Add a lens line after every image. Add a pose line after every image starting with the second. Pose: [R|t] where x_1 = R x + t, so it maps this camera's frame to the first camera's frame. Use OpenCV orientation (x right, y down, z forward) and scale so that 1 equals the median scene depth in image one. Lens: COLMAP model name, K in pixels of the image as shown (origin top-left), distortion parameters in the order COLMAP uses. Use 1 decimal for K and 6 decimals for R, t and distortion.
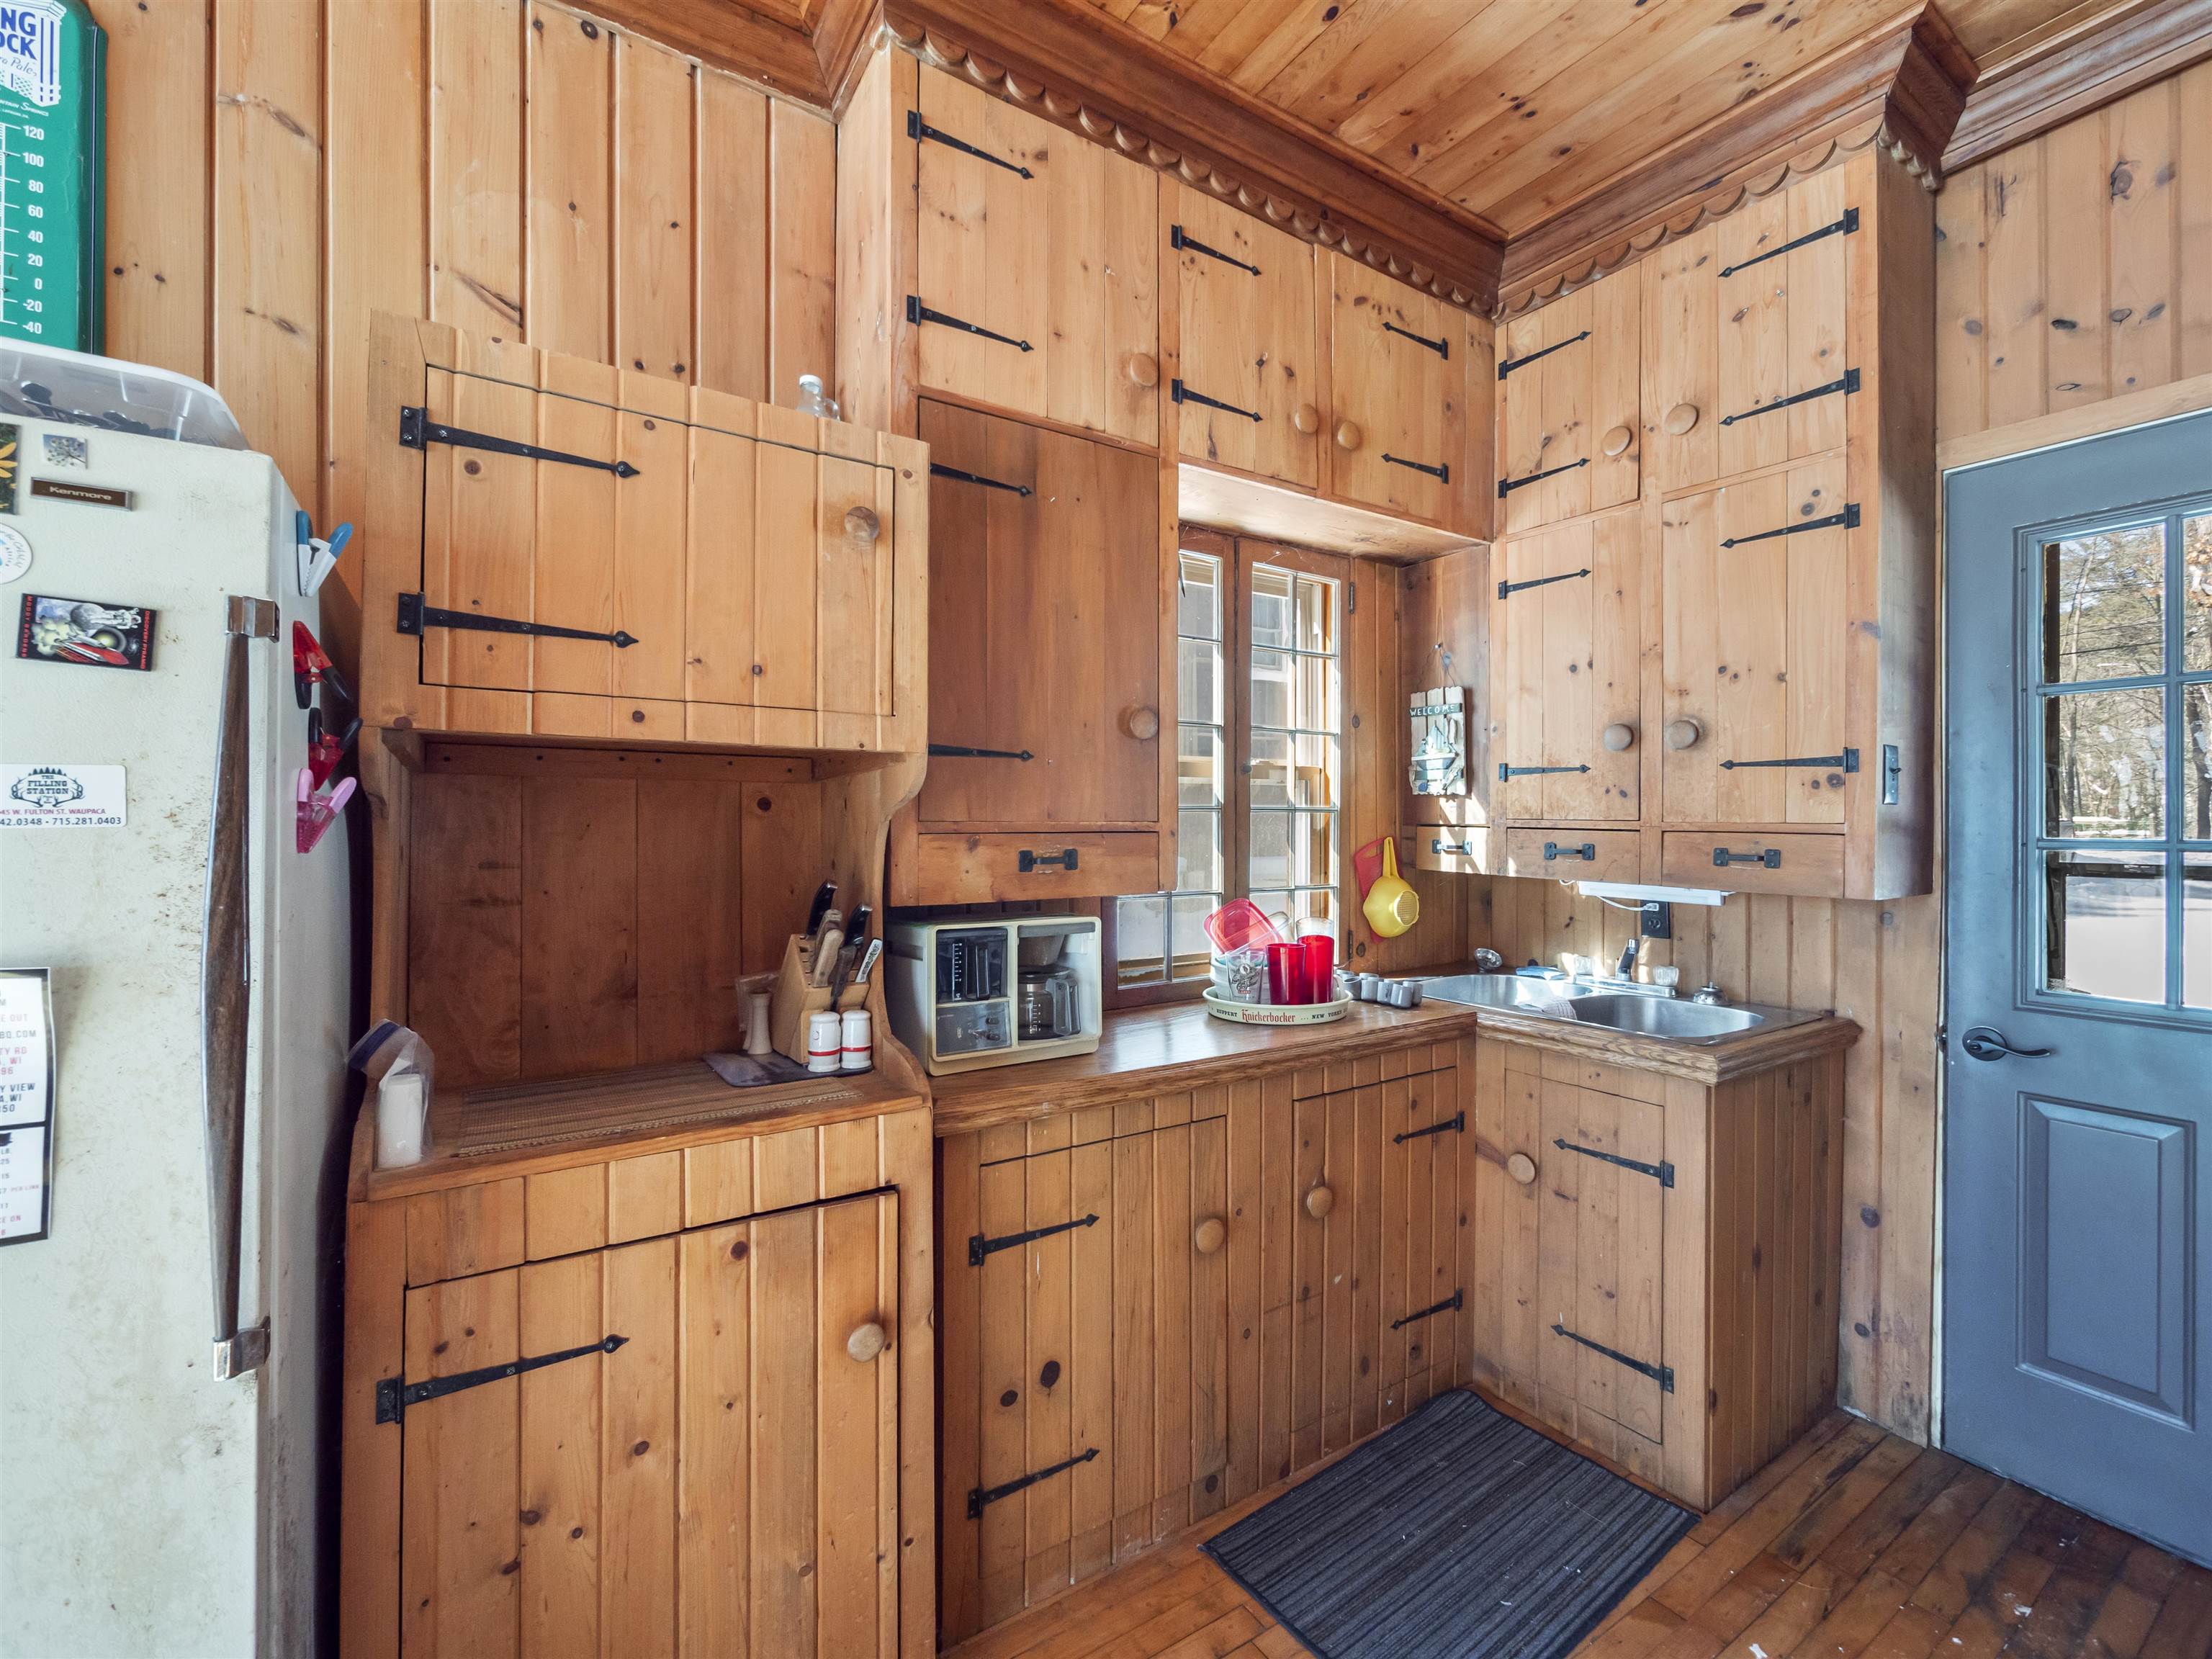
lens RADIAL K [[927.6, 0, 1102.5], [0, 927.6, 824.9], [0, 0, 1]] dist [-0.001108, -0.000884]
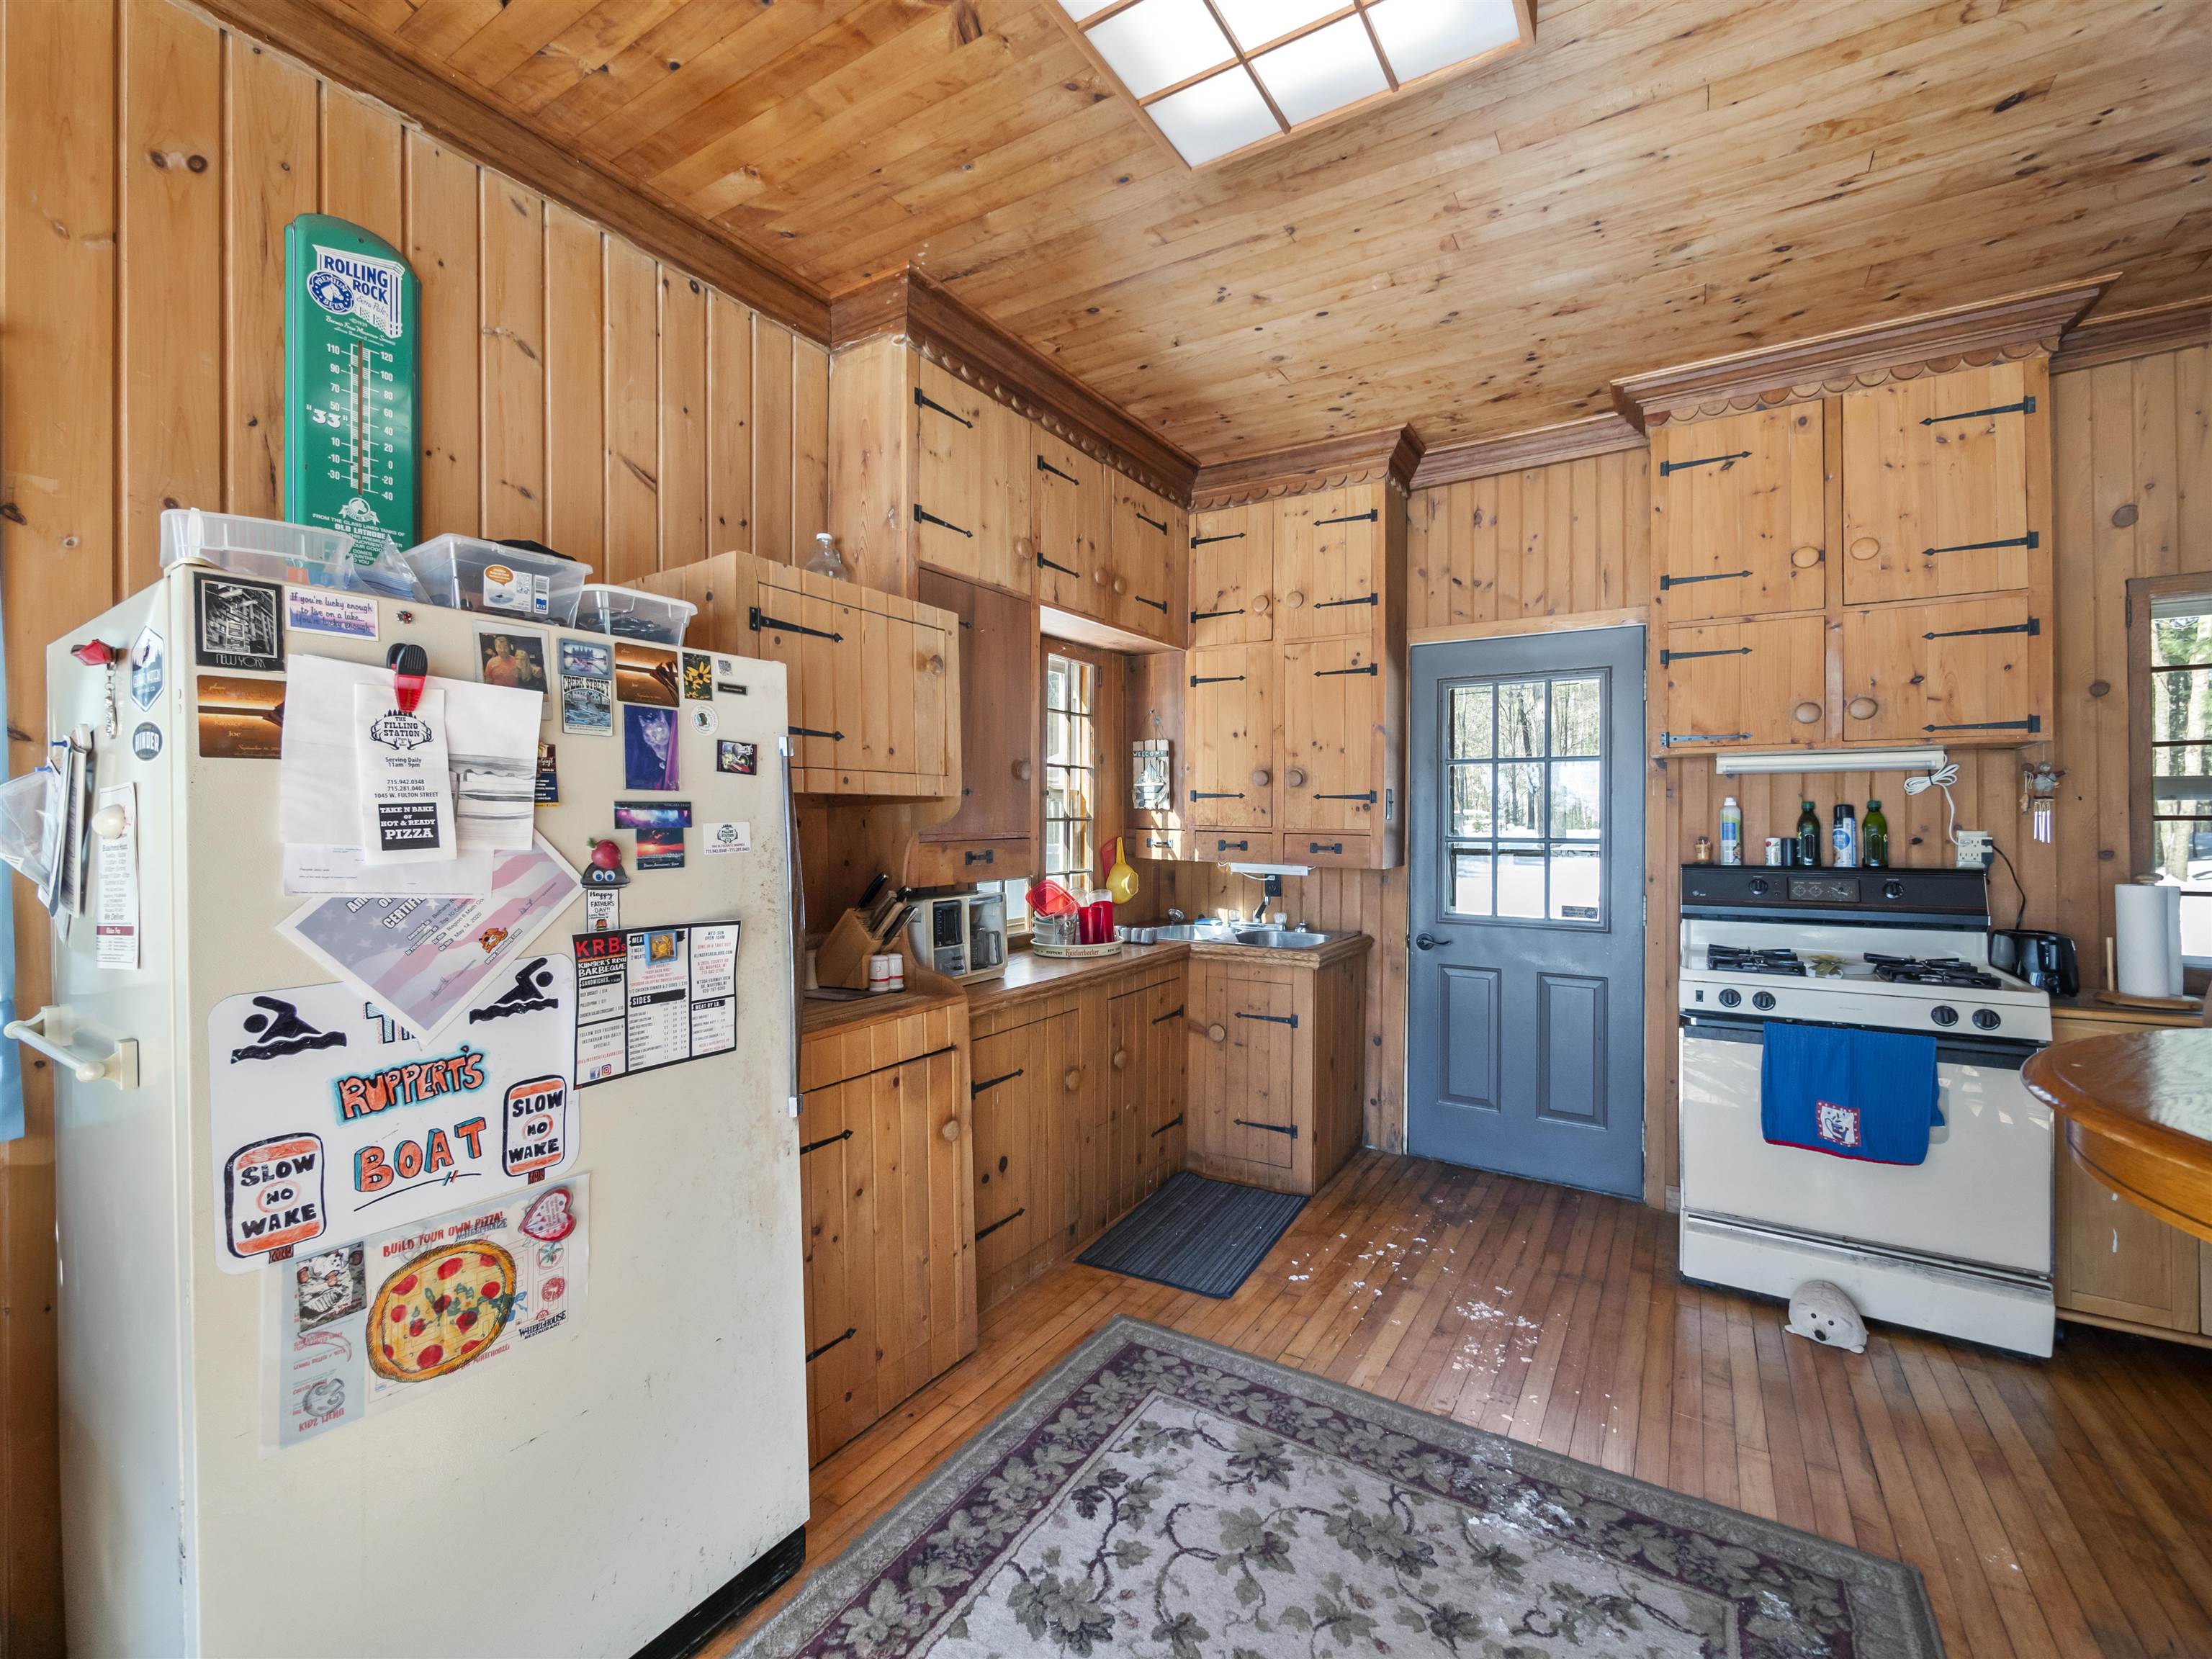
lens RADIAL K [[927.6, 0, 1102.5], [0, 927.6, 824.9], [0, 0, 1]] dist [-0.001108, -0.000884]
pose [[0.905366, -0.005415, 0.424598, -0.490526], [0.000662, 0.999935, 0.011343, -0.032126], [-0.424632, -0.009988, 0.905311, -0.477904]]
